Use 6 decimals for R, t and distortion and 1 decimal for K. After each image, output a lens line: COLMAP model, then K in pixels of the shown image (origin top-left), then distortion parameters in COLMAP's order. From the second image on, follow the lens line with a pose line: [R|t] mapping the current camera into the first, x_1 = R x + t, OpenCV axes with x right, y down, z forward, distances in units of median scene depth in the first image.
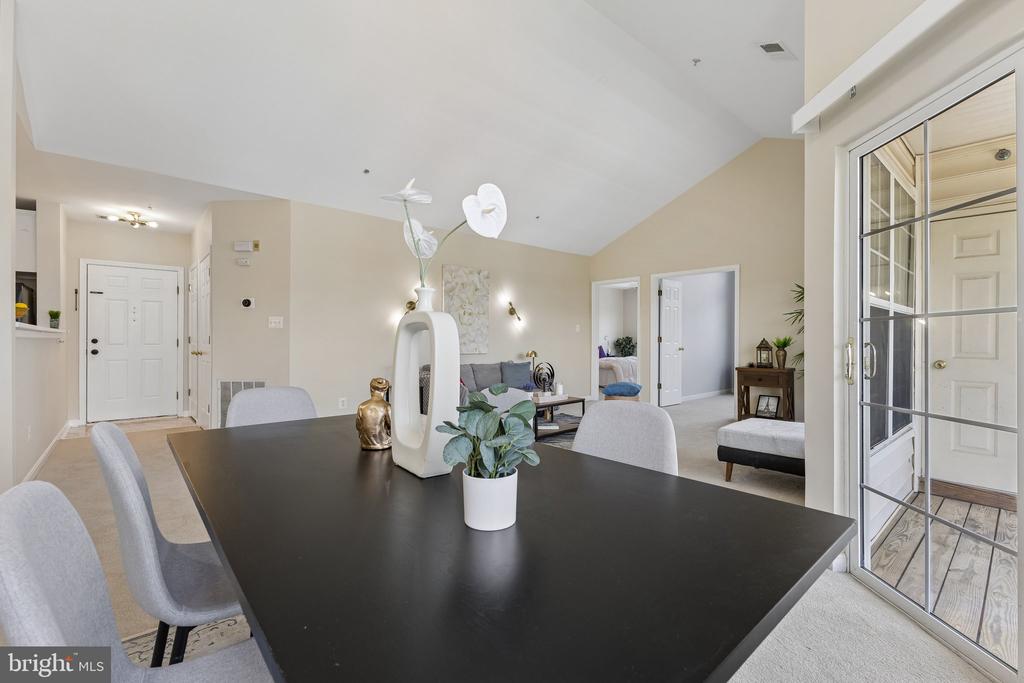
lens RADIAL K [[439.5, 0, 515.5], [0, 439.5, 341.0], [0, 0, 1]] dist [0.009429, -0.000166]
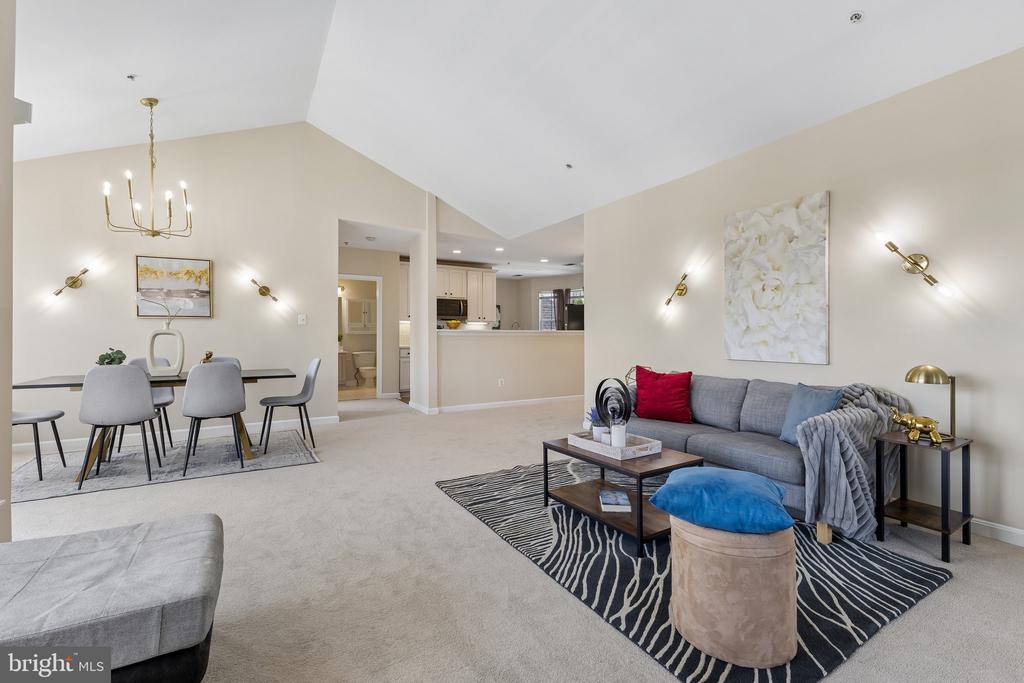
lens RADIAL K [[446.7, 0, 509.9], [0, 446.7, 335.4], [0, 0, 1]] dist [0.010643, -0.000438]
pose [[-0.189352, -0.002243, -0.981907, 0.535560], [-0.001604, 0.999997, -0.001975, -0.002154], [0.981908, 0.001201, -0.189355, 0.843675]]
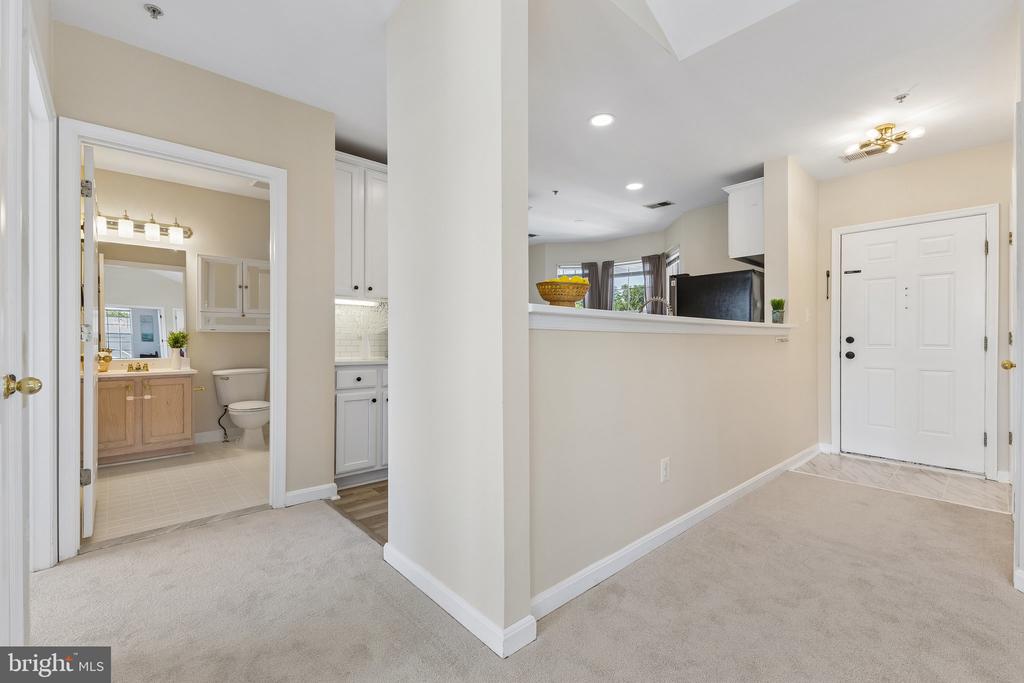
lens RADIAL K [[440.4, 0, 506.3], [0, 440.4, 340.7], [0, 0, 1]] dist [0.013658, 0.000030]
pose [[0.014064, 0.000874, -0.999901, -0.239094], [-0.003957, 0.999992, 0.000818, 0.002976], [0.999893, 0.003945, 0.014067, 0.436709]]
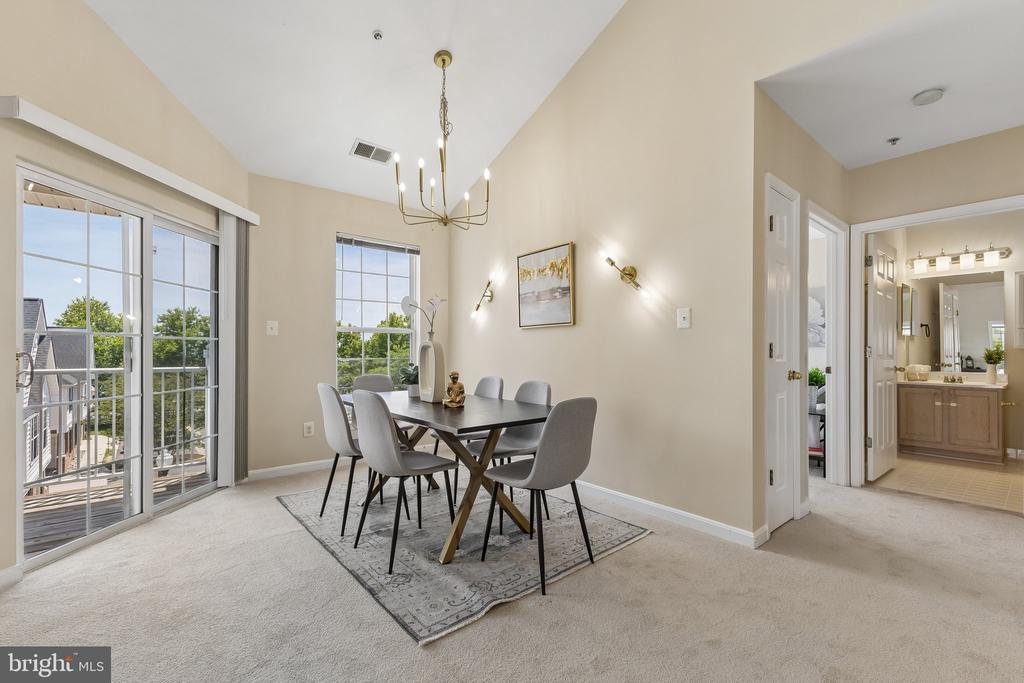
lens RADIAL K [[445.8, 0, 512.9], [0, 445.8, 349.6], [0, 0, 1]] dist [0.009425, -0.000062]
pose [[-0.999857, -0.005477, 0.016006, -0.145309], [-0.005532, 0.999979, -0.003383, -0.000121], [-0.015987, -0.003471, -0.999866, 0.718683]]
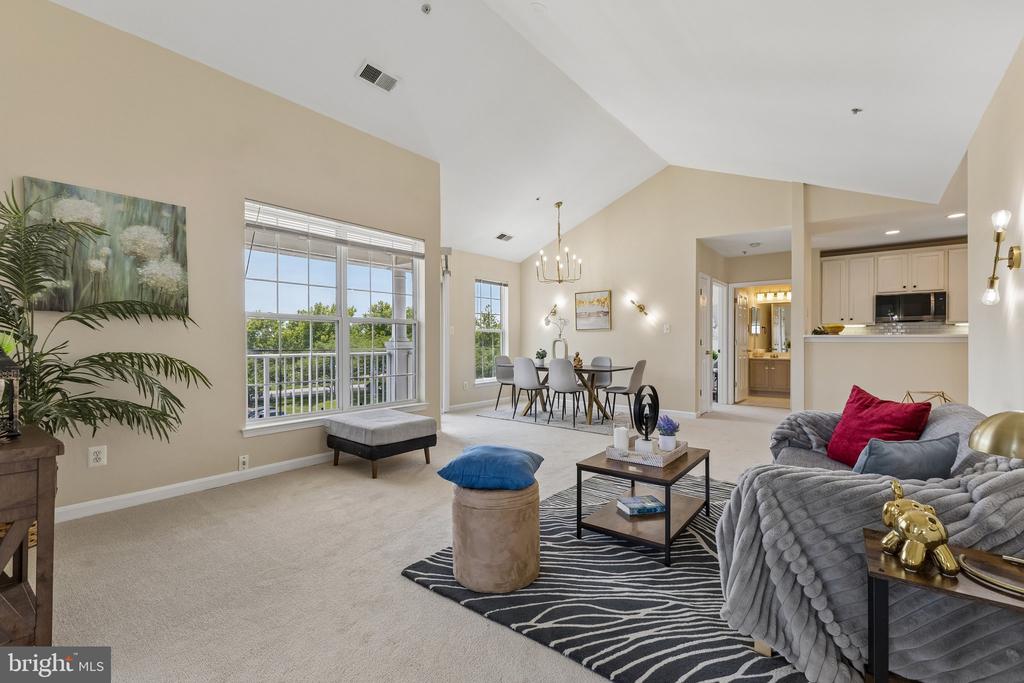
lens RADIAL K [[439.5, 0, 515.5], [0, 439.5, 341.0], [0, 0, 1]] dist [0.009429, -0.000166]
pose [[-0.983195, -0.003591, -0.182522, 0.276694], [-0.003566, 0.999994, -0.000467, -0.003412], [0.182523, 0.000192, -0.983202, 1.286551]]
